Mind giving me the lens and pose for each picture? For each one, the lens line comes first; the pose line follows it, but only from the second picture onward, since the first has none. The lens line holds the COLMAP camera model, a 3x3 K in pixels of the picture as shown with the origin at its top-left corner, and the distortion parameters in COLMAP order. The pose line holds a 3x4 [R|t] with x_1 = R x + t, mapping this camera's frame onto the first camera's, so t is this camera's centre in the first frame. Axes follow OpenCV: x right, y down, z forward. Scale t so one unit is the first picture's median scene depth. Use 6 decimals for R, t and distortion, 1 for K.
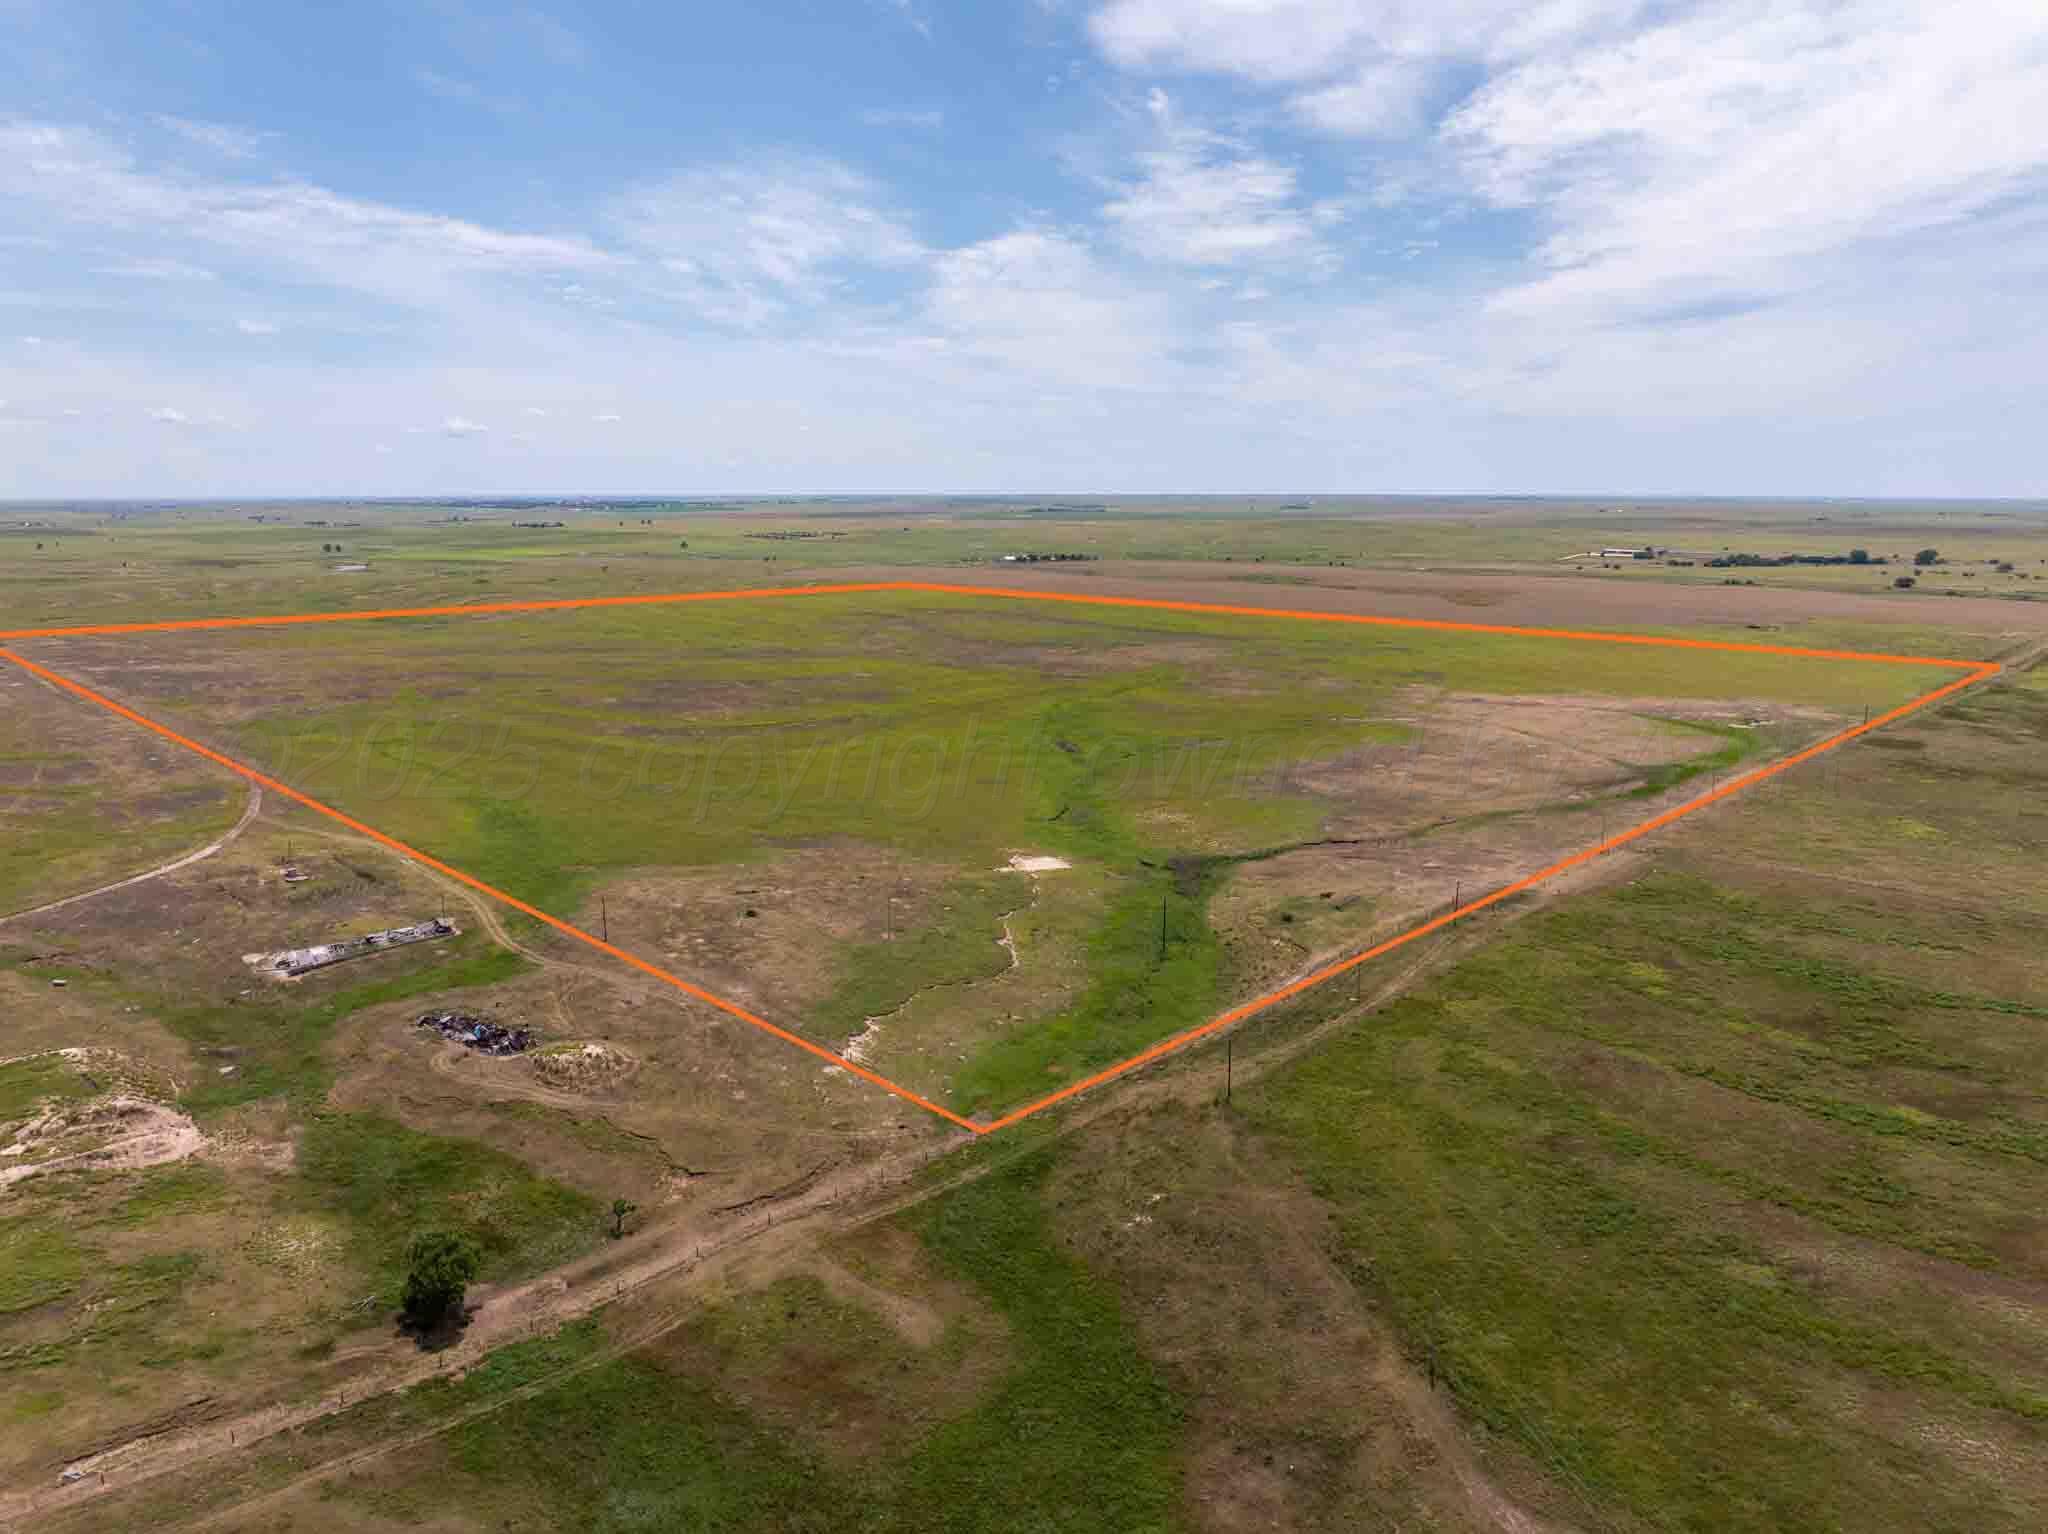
lens RADIAL K [[1402.3, 0, 1029.3], [0, 1402.3, 771.9], [0, 0, 1]] dist [-0.021594, -0.008751]
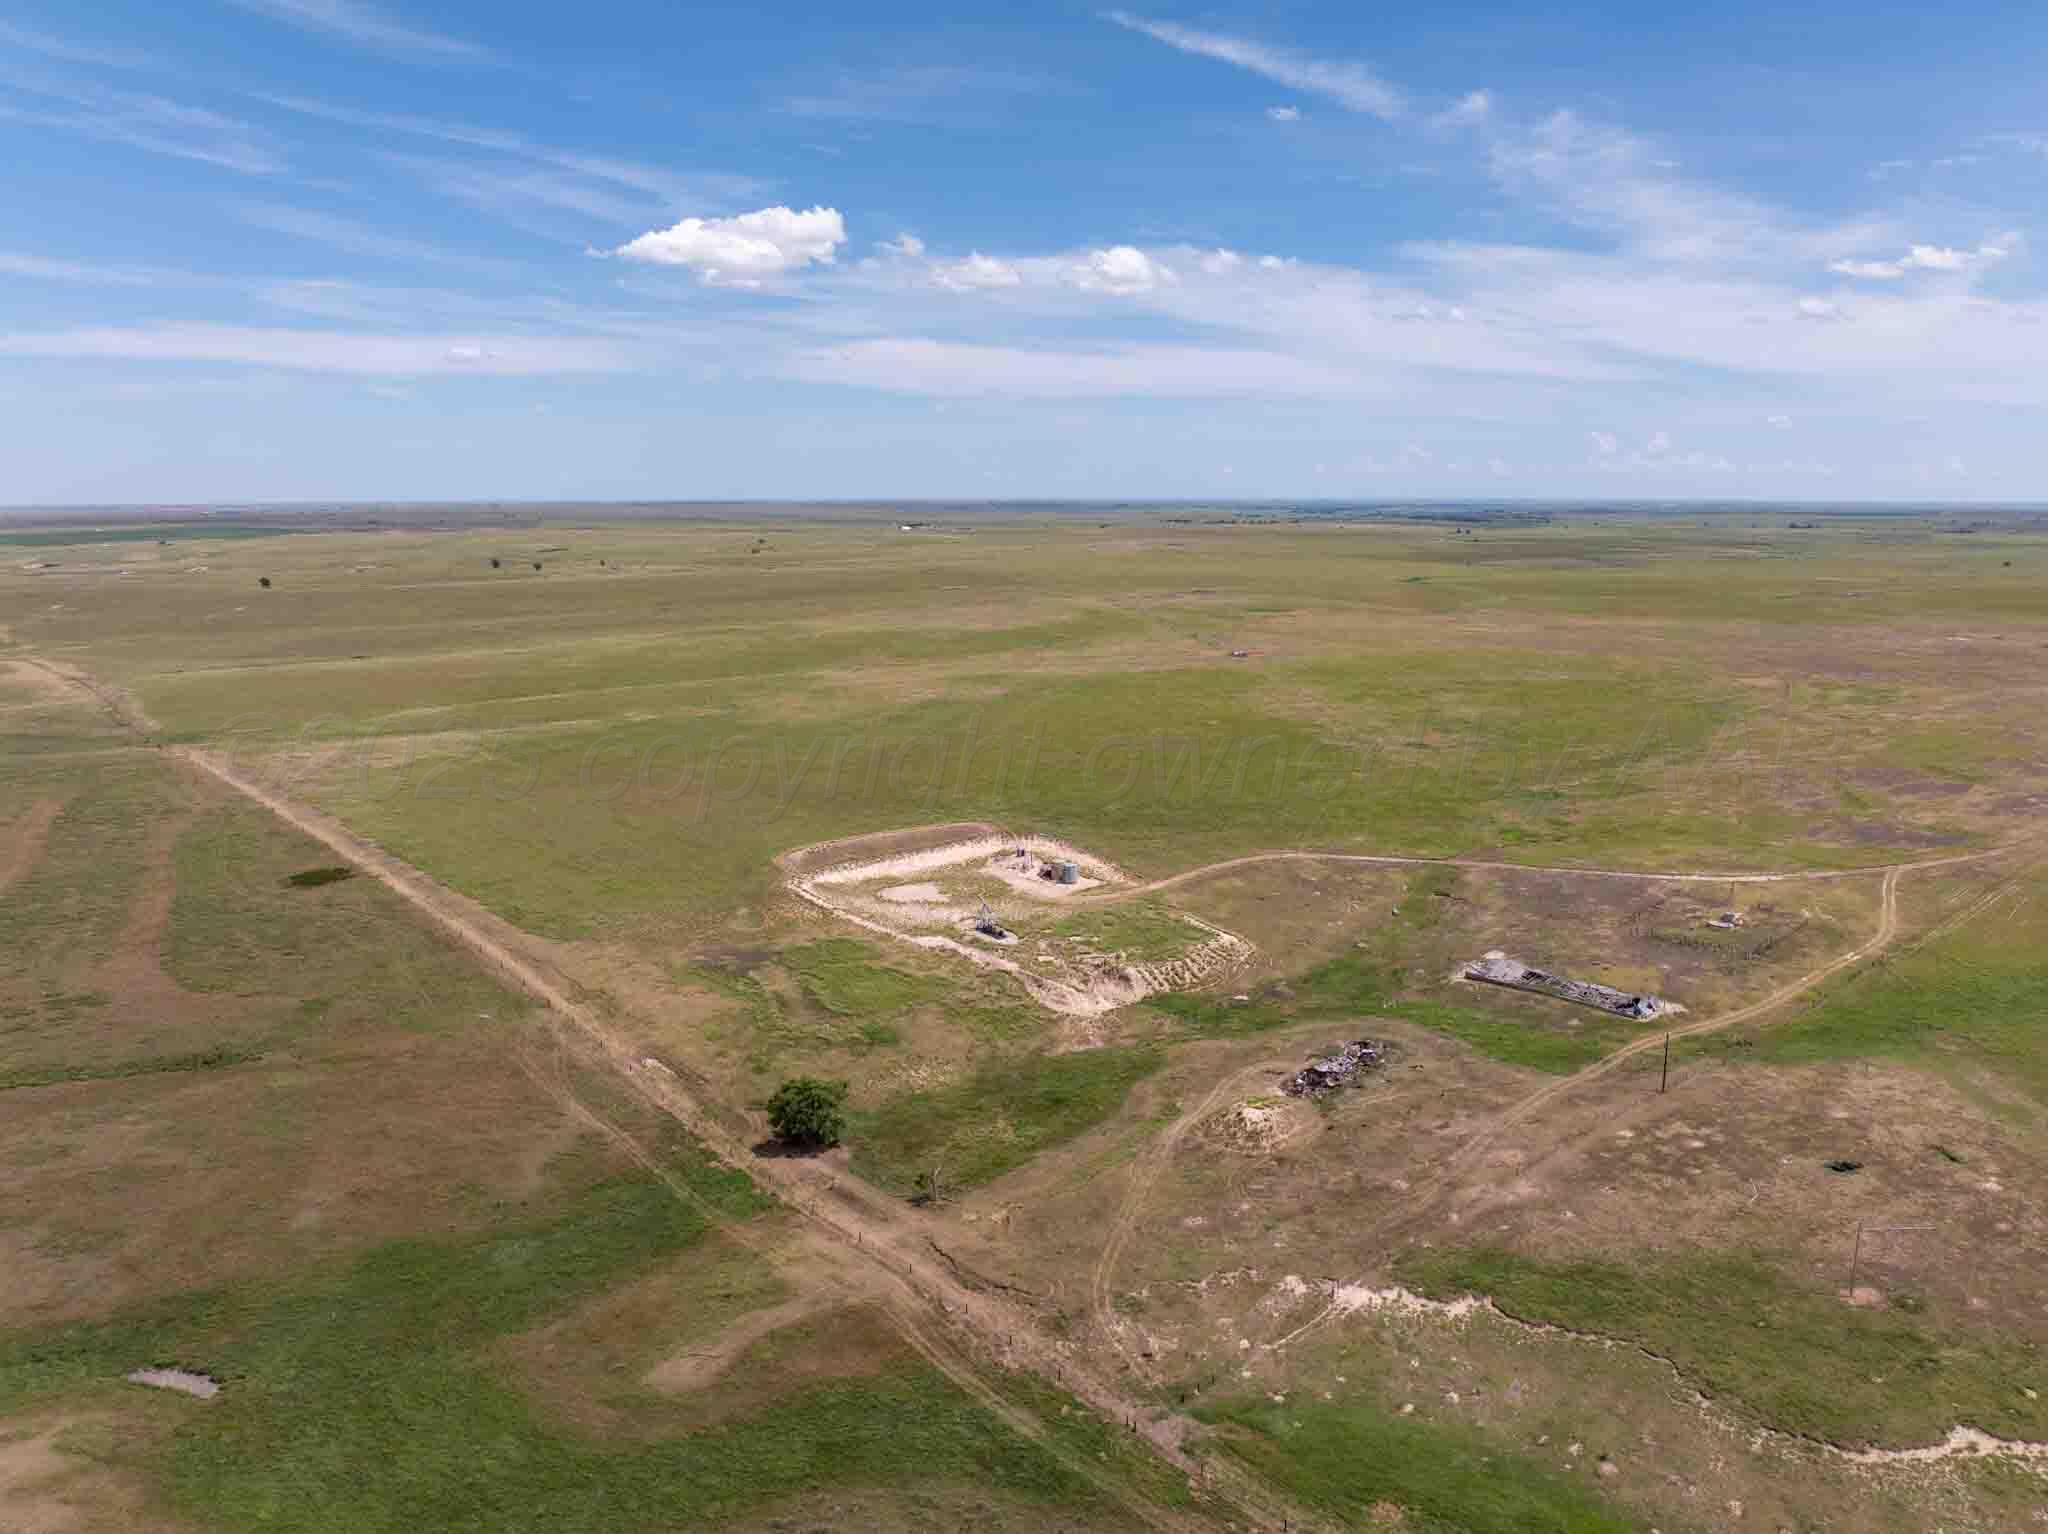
lens RADIAL K [[1402.3, 0, 1041.1], [0, 1402.3, 760.8], [0, 0, 1]] dist [-0.021594, -0.008751]
pose [[-0.063290, 0.180466, -0.981543, 0.635875], [-0.191597, 0.963022, 0.189415, -0.193712], [0.979431, 0.200049, -0.026373, 0.994650]]
